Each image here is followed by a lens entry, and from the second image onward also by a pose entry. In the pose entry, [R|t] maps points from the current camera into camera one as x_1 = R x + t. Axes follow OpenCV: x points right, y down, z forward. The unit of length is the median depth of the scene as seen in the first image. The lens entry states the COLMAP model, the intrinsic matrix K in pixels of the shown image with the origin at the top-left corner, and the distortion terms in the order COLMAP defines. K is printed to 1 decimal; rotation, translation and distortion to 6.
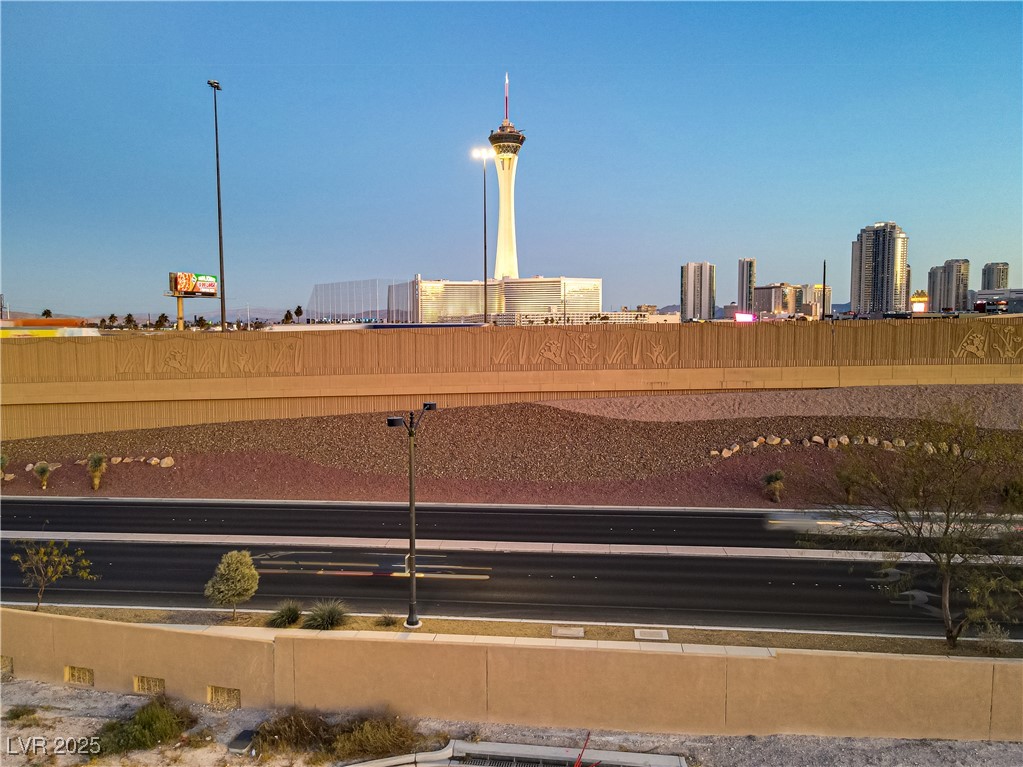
lens RADIAL K [[749.8, 0, 507.8], [0, 749.8, 369.8], [0, 0, 1]] dist [0.000123, 0.032720]
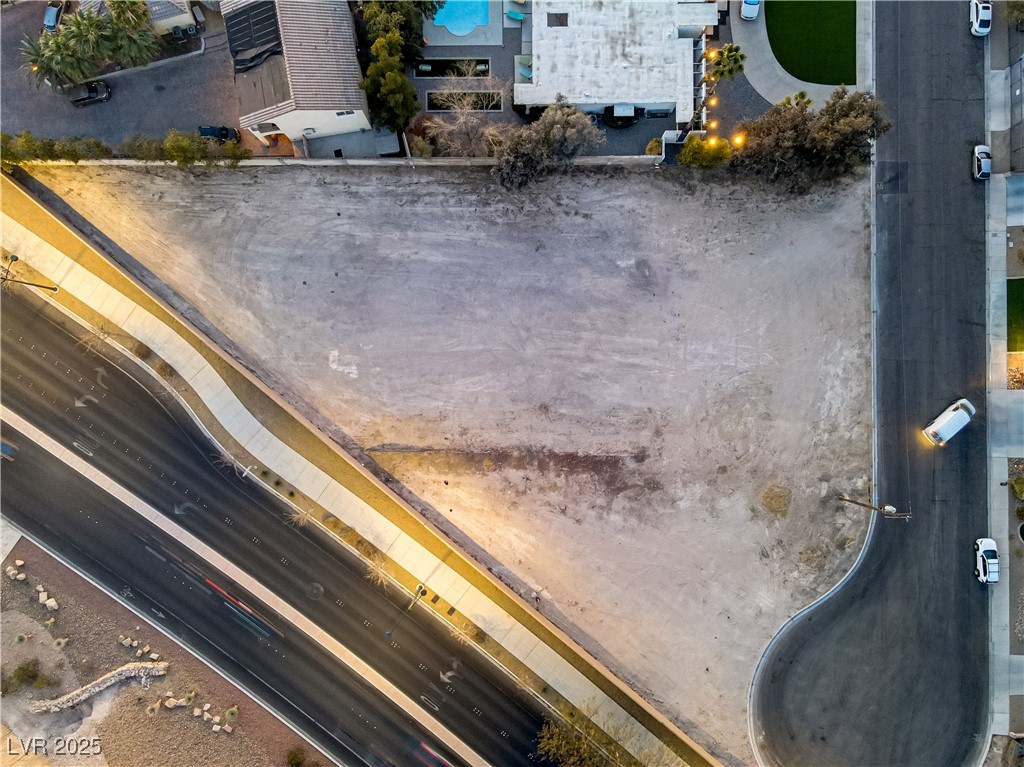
lens RADIAL K [[745.0, 0, 510.6], [0, 745.0, 381.0], [0, 0, 1]] dist [0.002564, 0.041161]
pose [[-0.834220, -0.551286, 0.012650, 0.056159], [0.042921, -0.042045, 0.998193, -0.075208], [-0.549759, 0.833256, 0.058736, -0.004545]]
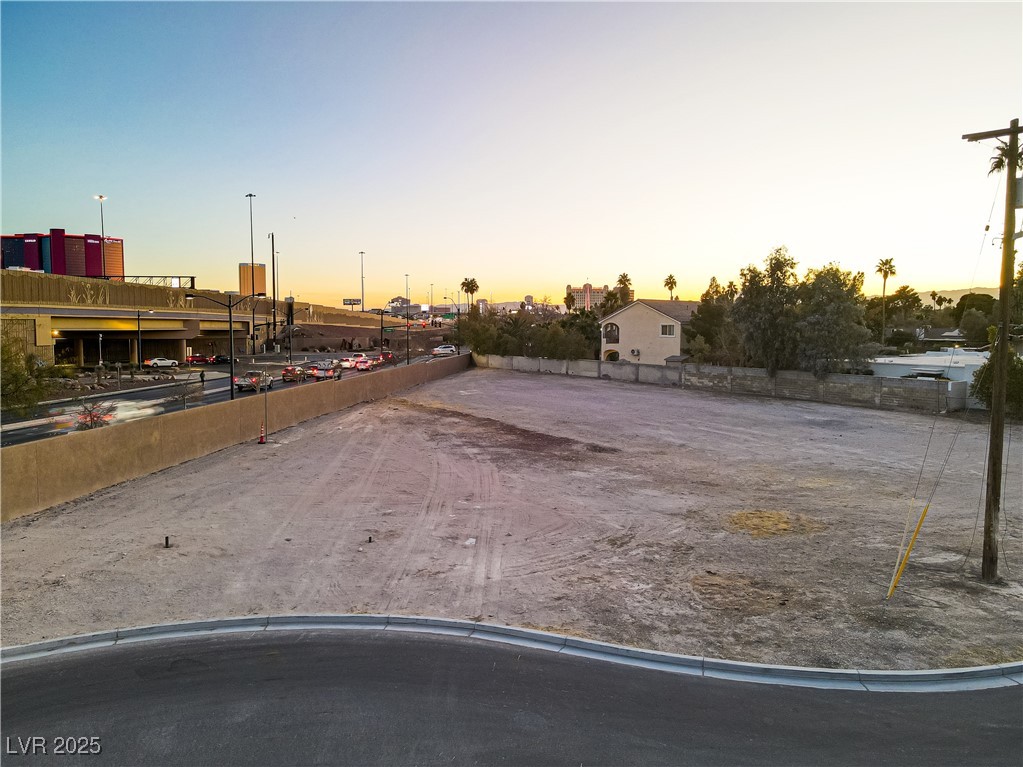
lens RADIAL K [[743.9, 0, 511.5], [0, 743.9, 383.5], [0, 0, 1]] dist [0.019126, 0.006220]
pose [[0.009618, -0.079701, 0.996772, -0.004980], [0.064735, 0.994777, 0.078917, 0.005746], [-0.997856, 0.063767, 0.014728, 0.004183]]
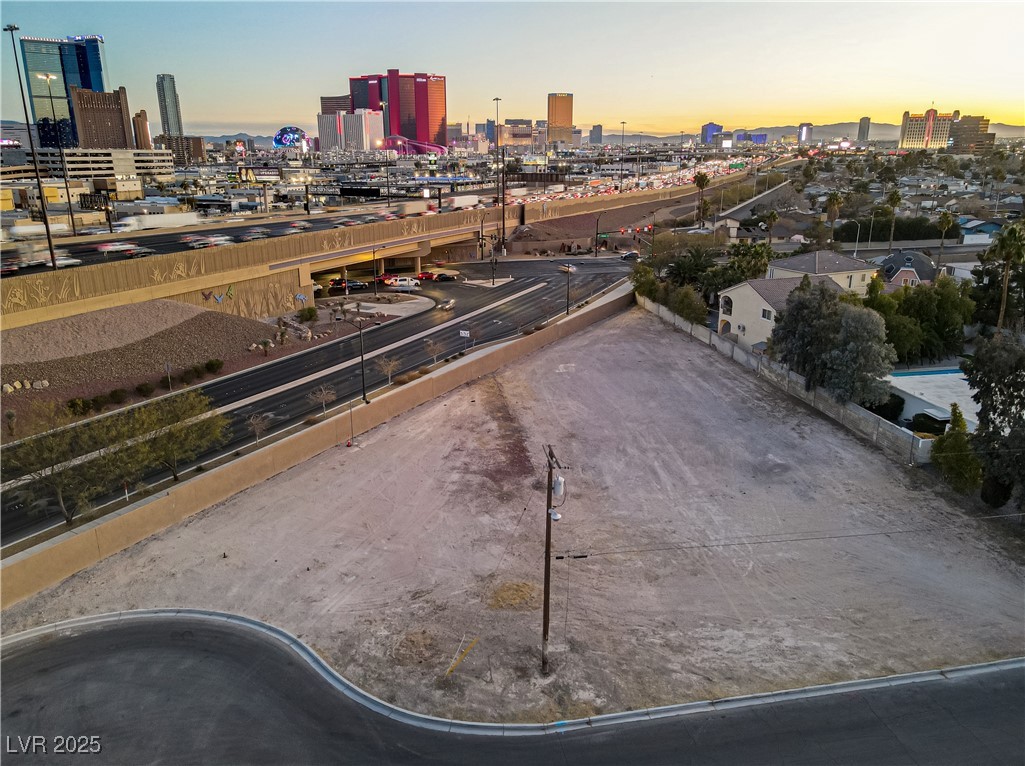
lens RADIAL K [[745.7, 0, 511.1], [0, 745.7, 380.5], [0, 0, 1]] dist [0.002564, 0.041161]
pose [[0.399188, -0.271773, 0.875664, -0.016508], [0.063714, 0.960973, 0.269204, -0.013195], [-0.914652, -0.051671, 0.400925, -0.023757]]
